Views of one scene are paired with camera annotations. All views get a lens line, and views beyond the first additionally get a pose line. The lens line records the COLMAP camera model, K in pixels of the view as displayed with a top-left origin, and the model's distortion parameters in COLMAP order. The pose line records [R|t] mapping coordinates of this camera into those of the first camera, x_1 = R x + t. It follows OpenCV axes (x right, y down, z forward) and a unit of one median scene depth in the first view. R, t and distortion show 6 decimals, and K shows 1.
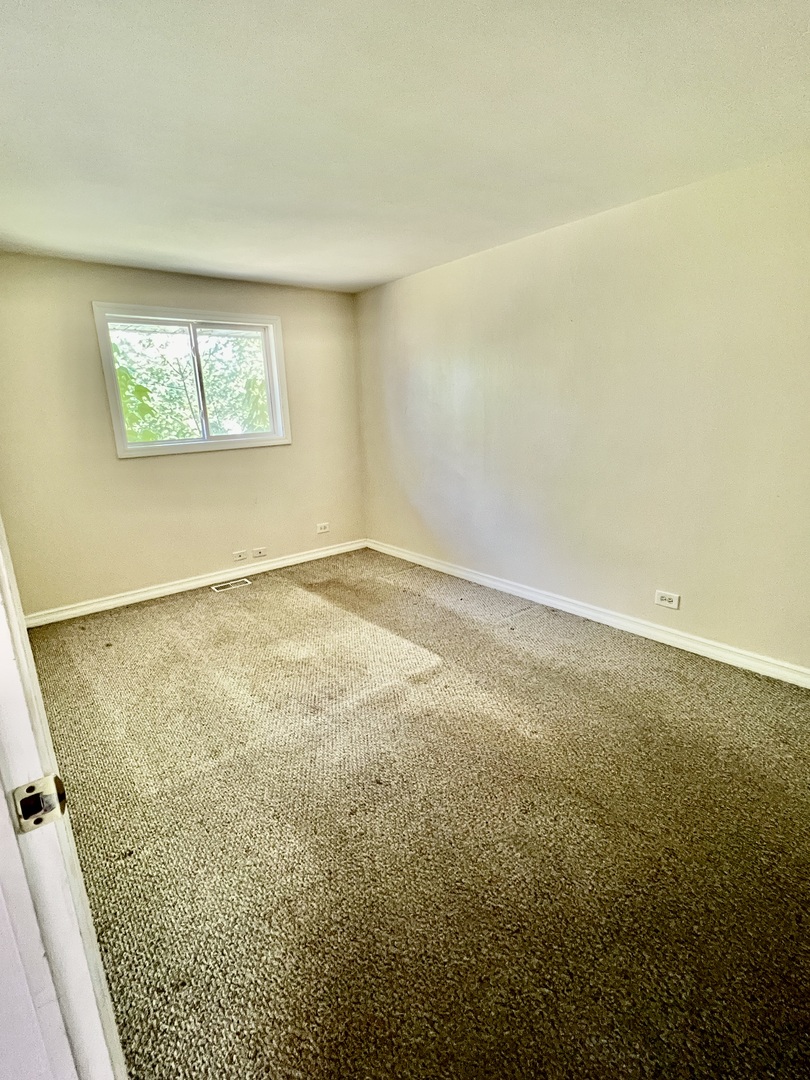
lens RADIAL K [[533.4, 0, 405.0], [0, 533.4, 540.0], [0, 0, 1]] dist [0.011482, 0.000364]
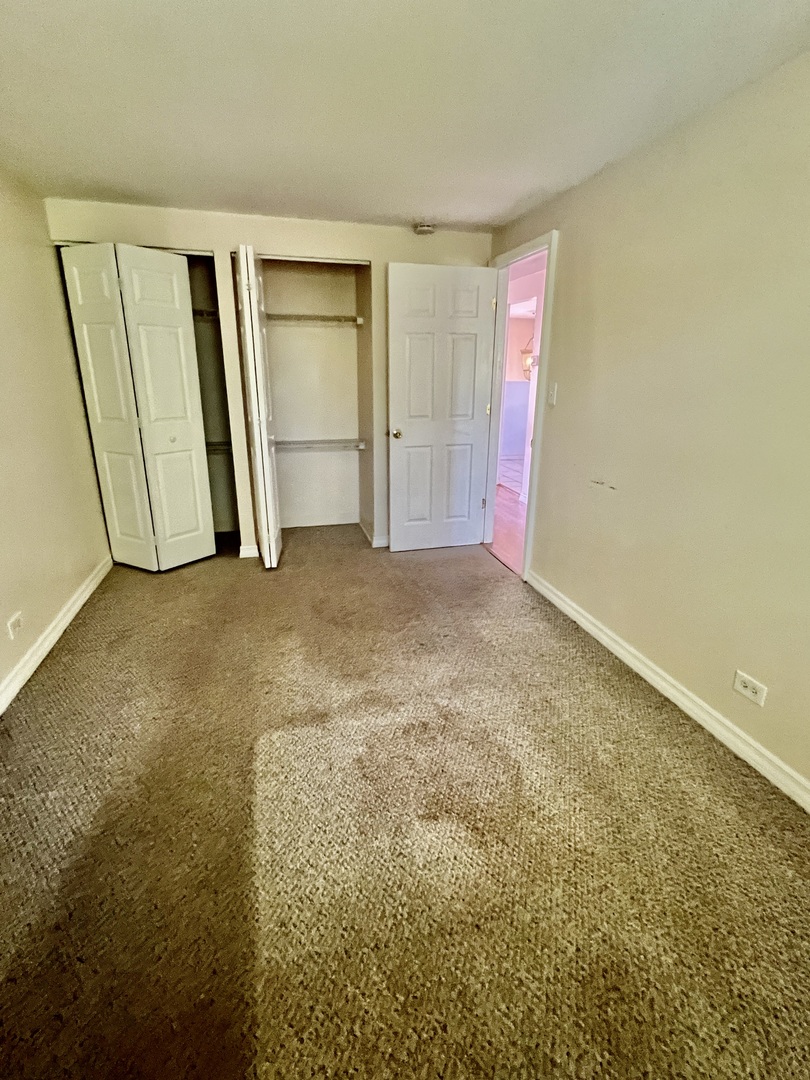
lens RADIAL K [[533.4, 0, 405.0], [0, 533.4, 540.0], [0, 0, 1]] dist [0.011482, 0.000364]
pose [[-0.914897, -0.096166, 0.392066, -0.398162], [0.123857, 0.857501, 0.499351, -0.368443], [-0.384218, 0.505415, -0.772614, 1.461734]]
